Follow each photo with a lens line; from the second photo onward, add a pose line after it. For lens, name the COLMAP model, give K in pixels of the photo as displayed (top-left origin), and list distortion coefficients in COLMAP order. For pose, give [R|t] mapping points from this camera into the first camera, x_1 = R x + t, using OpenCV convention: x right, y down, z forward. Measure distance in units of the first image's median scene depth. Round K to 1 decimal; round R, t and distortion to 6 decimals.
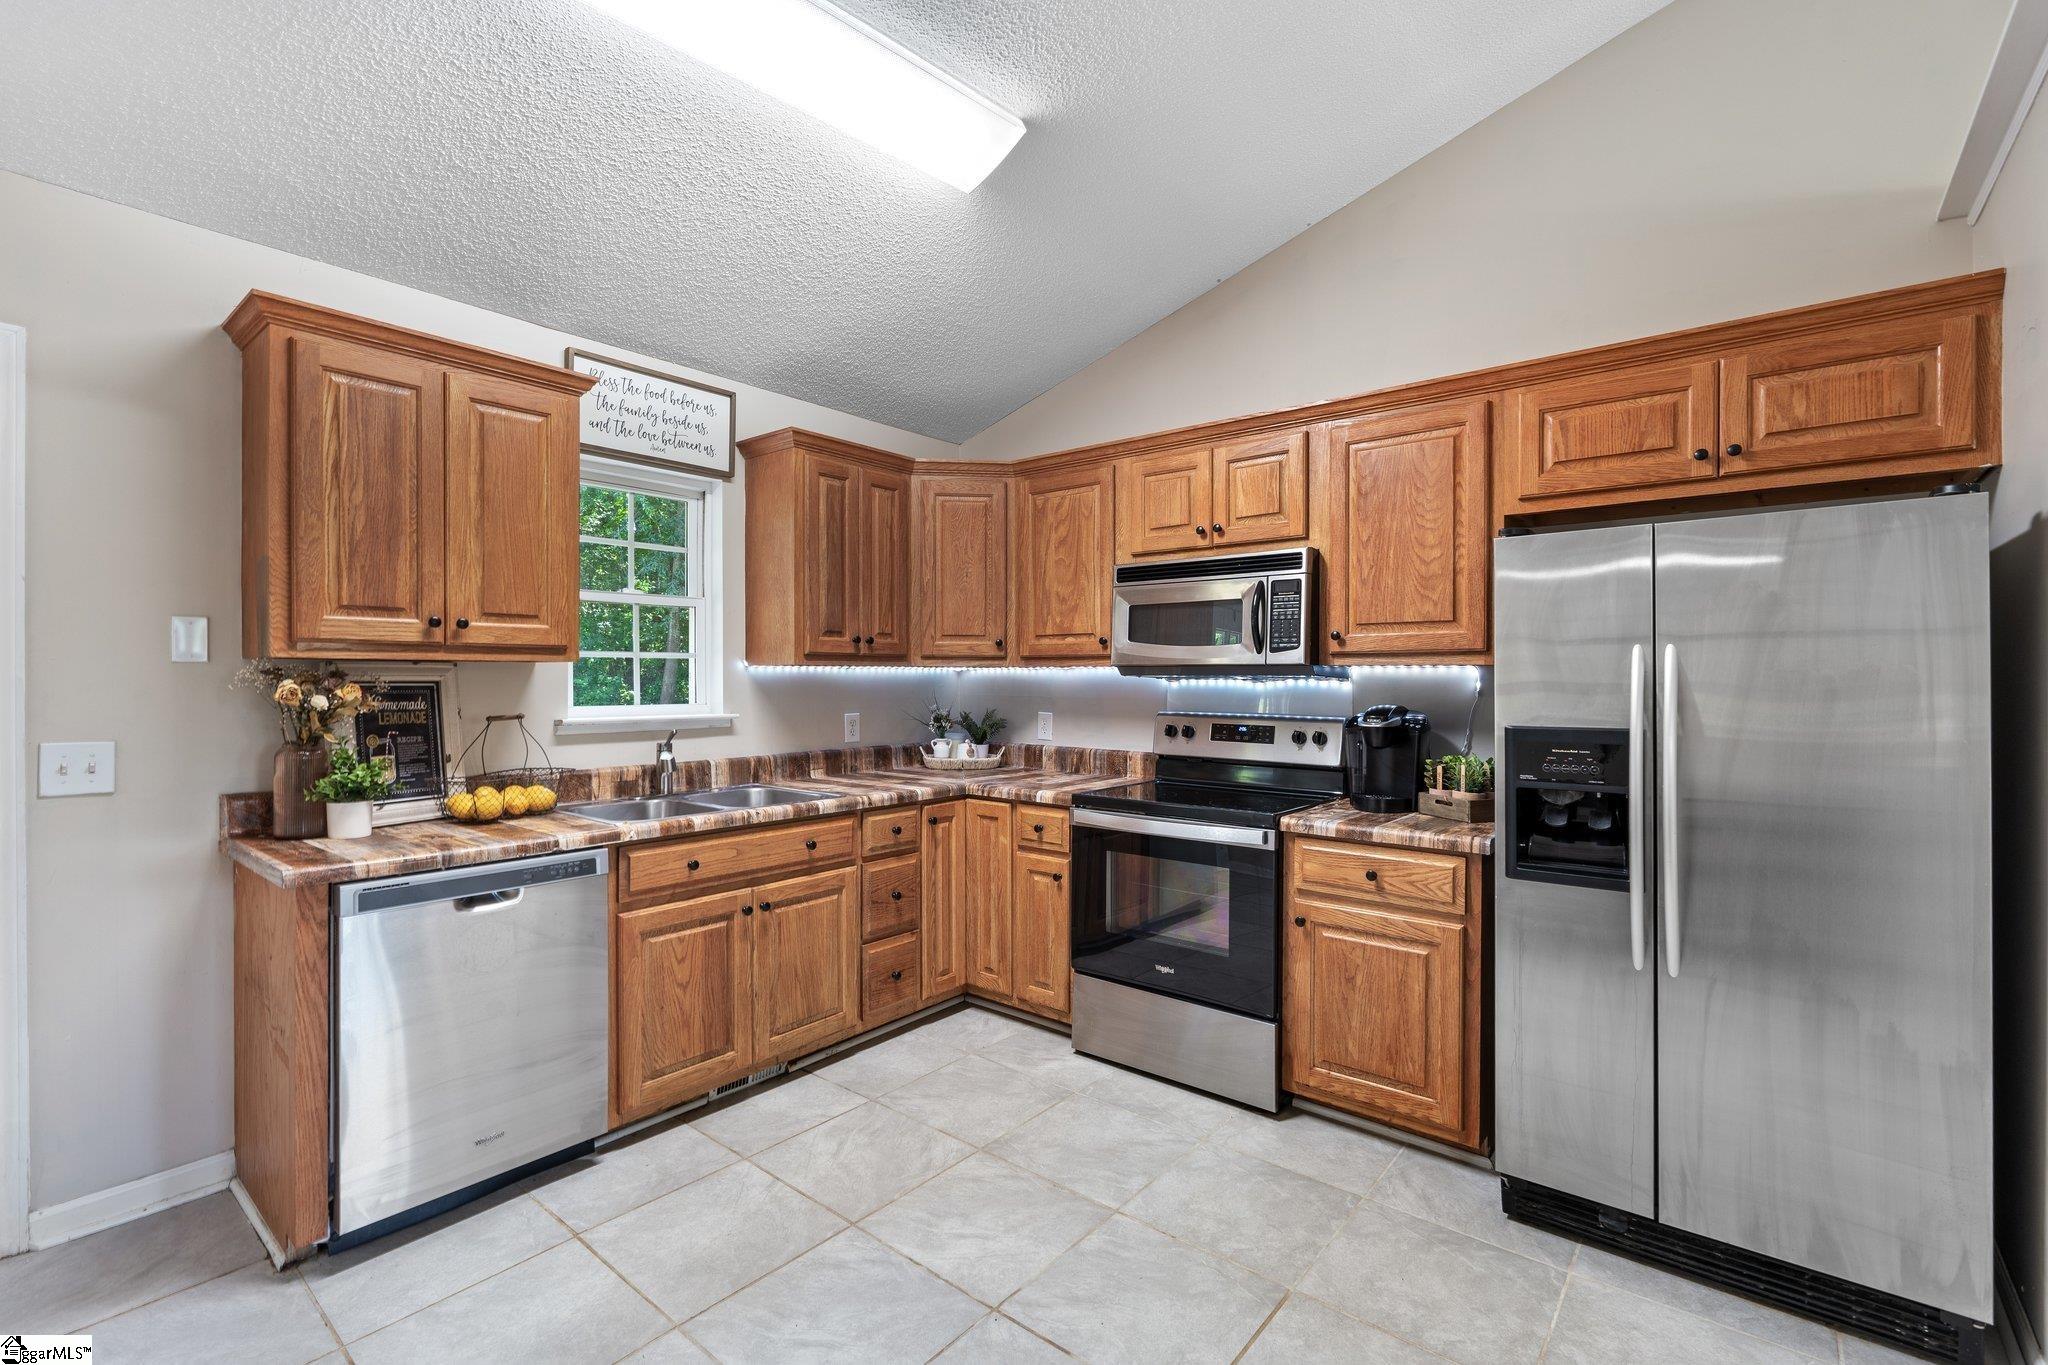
lens RADIAL K [[908.1, 0, 1024.0], [0, 908.1, 682.5], [0, 0, 1]] dist [-0.003054, -0.000117]
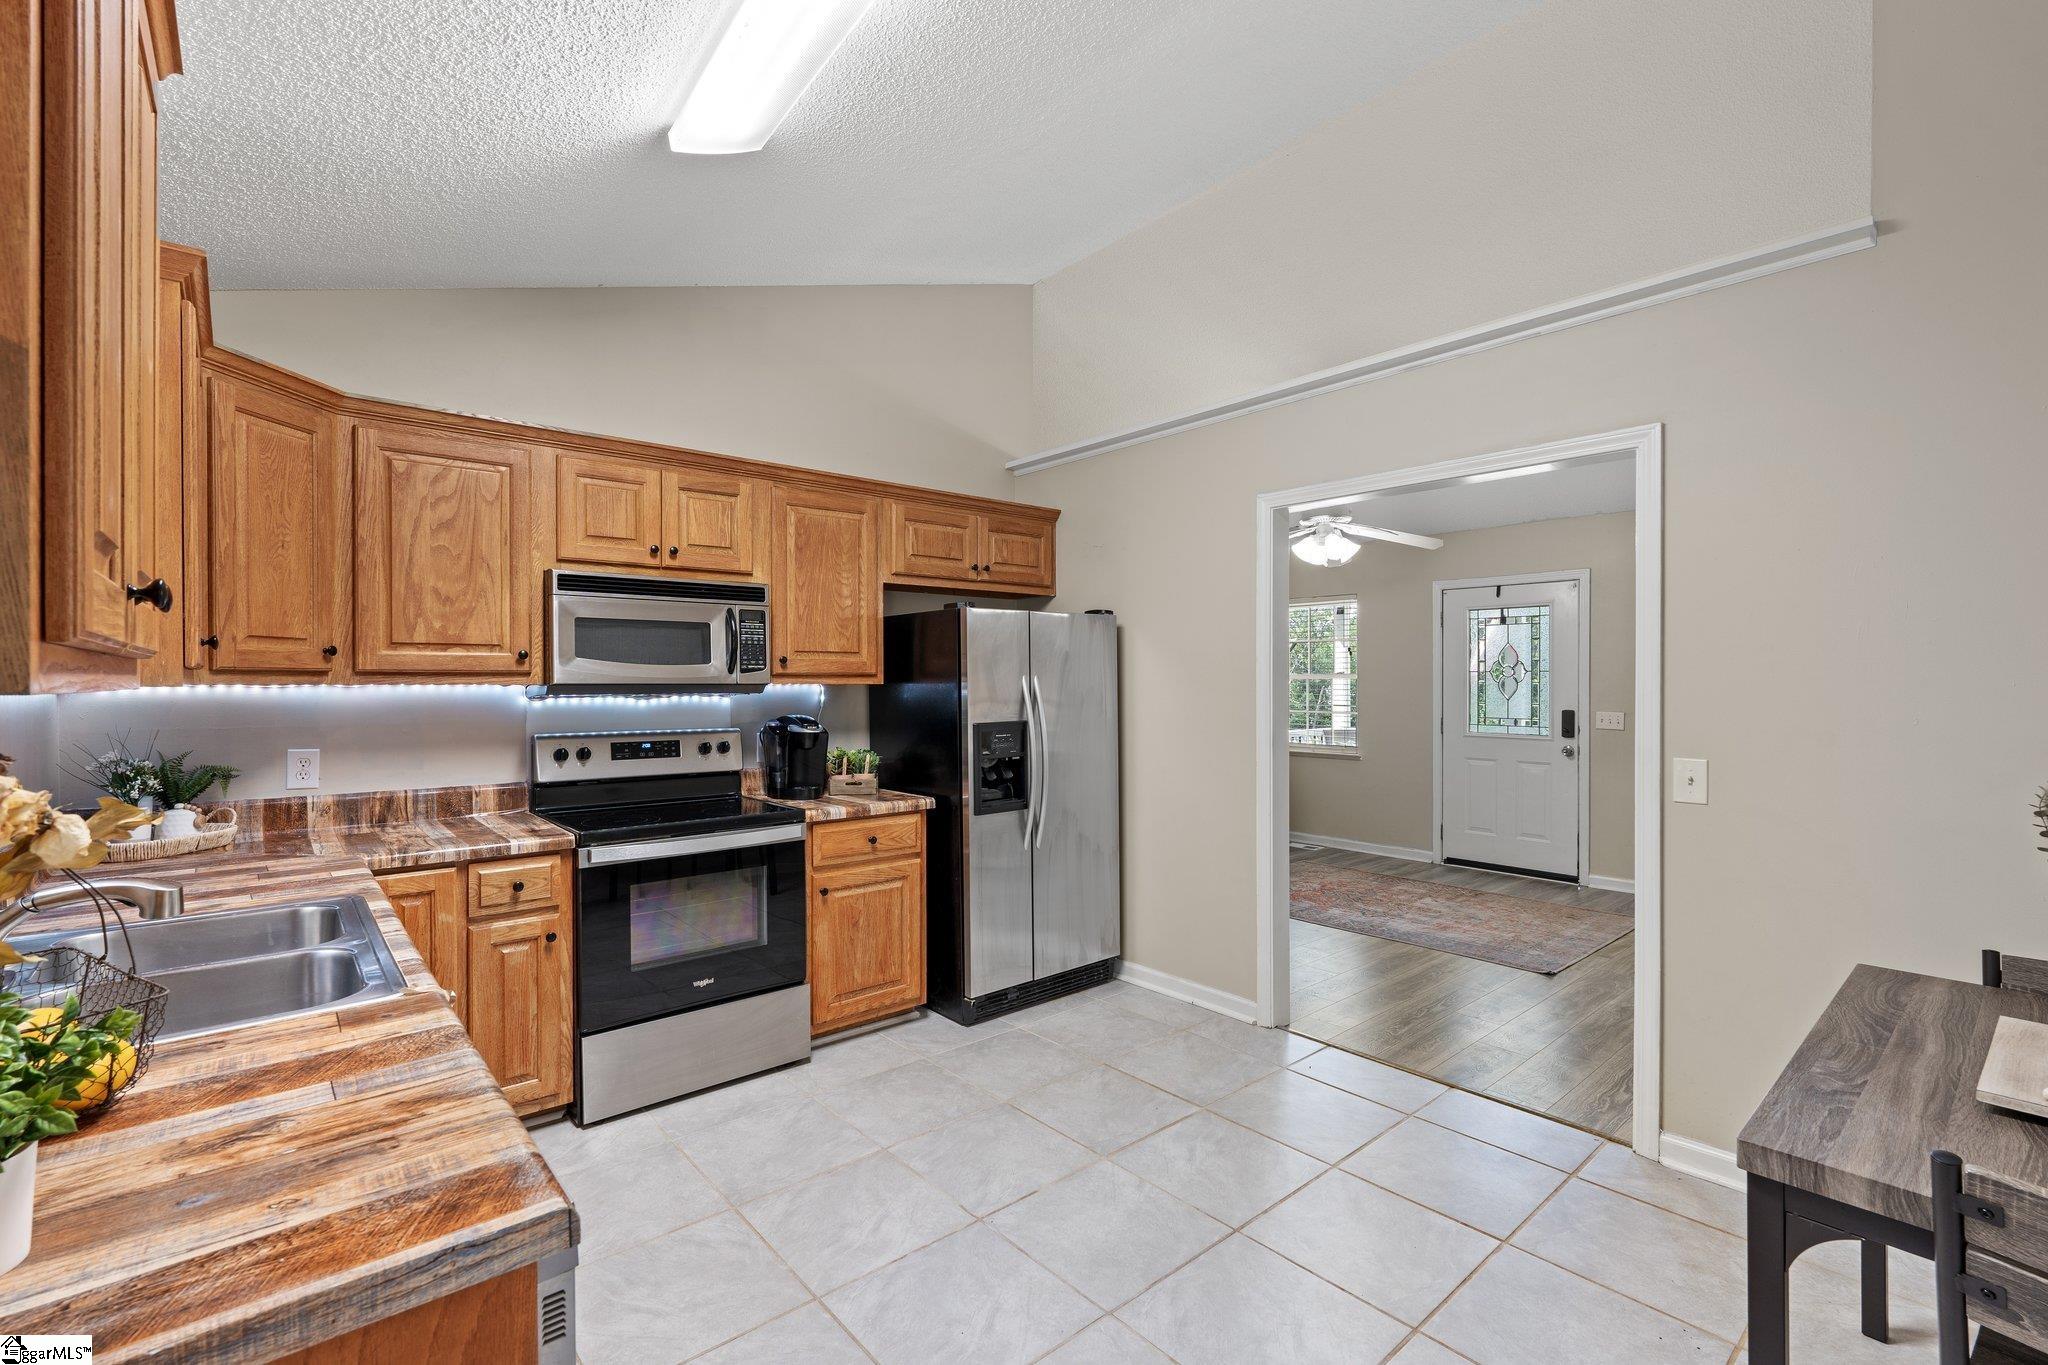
lens RADIAL K [[895.6, 0, 1026.5], [0, 895.6, 686.0], [0, 0, 1]] dist [-0.004057, 0.000397]
pose [[0.172832, -0.007943, 0.984919, -0.807706], [0.008440, 0.999943, 0.006583, -0.022432], [-0.984915, 0.007175, 0.172889, 0.487662]]
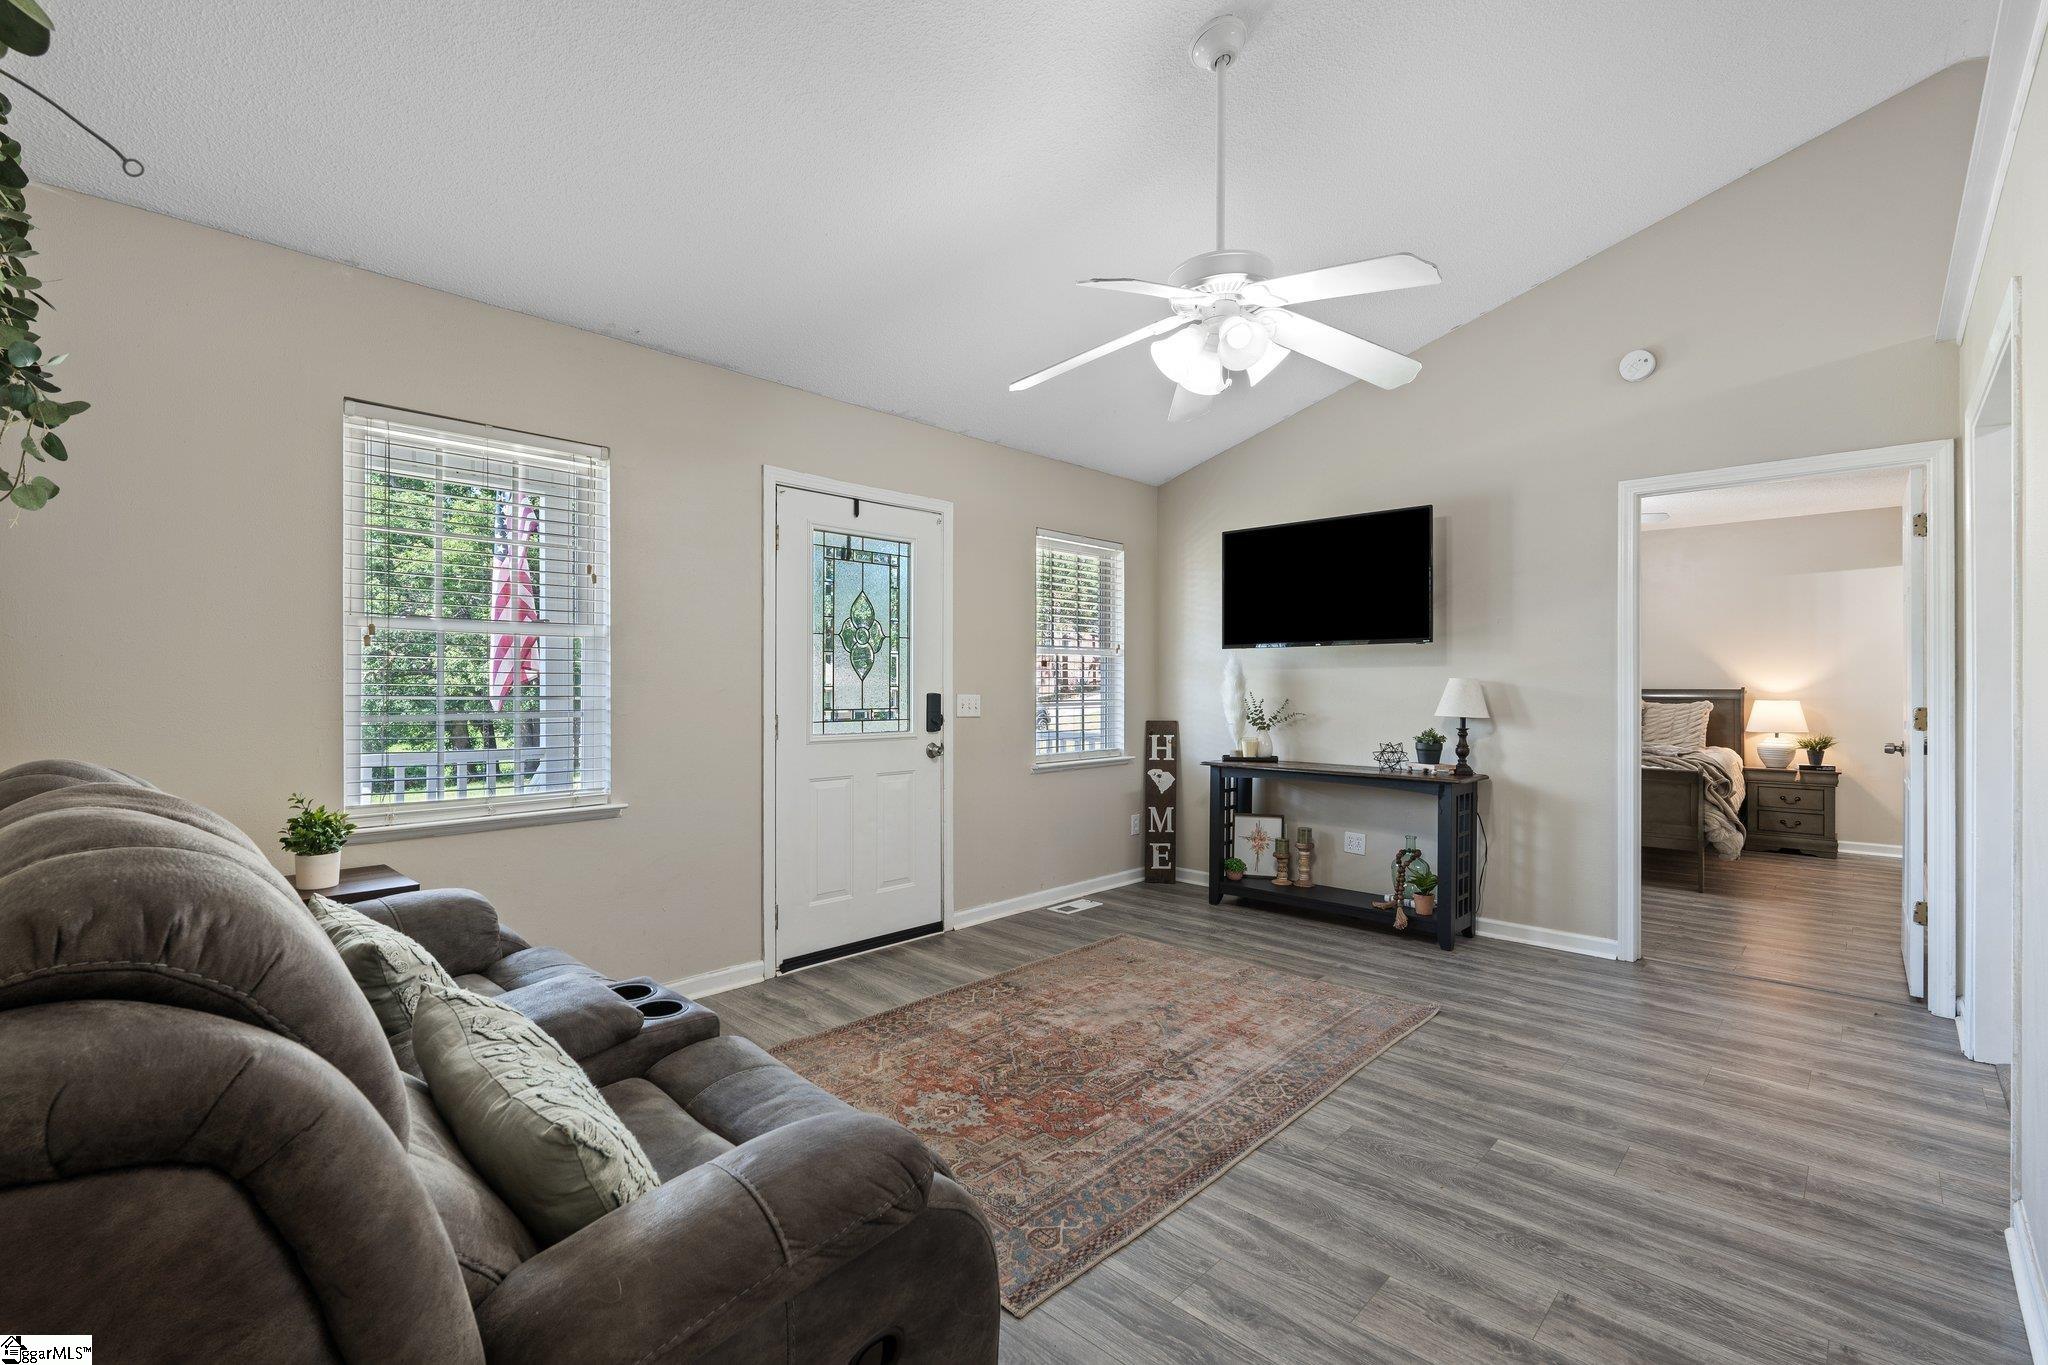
lens RADIAL K [[895.6, 0, 1026.5], [0, 895.6, 686.0], [0, 0, 1]] dist [-0.004057, 0.000397]
pose [[-0.997316, -0.001978, 0.073191, 1.256251], [-0.001445, 0.999972, 0.007337, 0.036517], [-0.073203, 0.007211, -0.997291, 1.104931]]
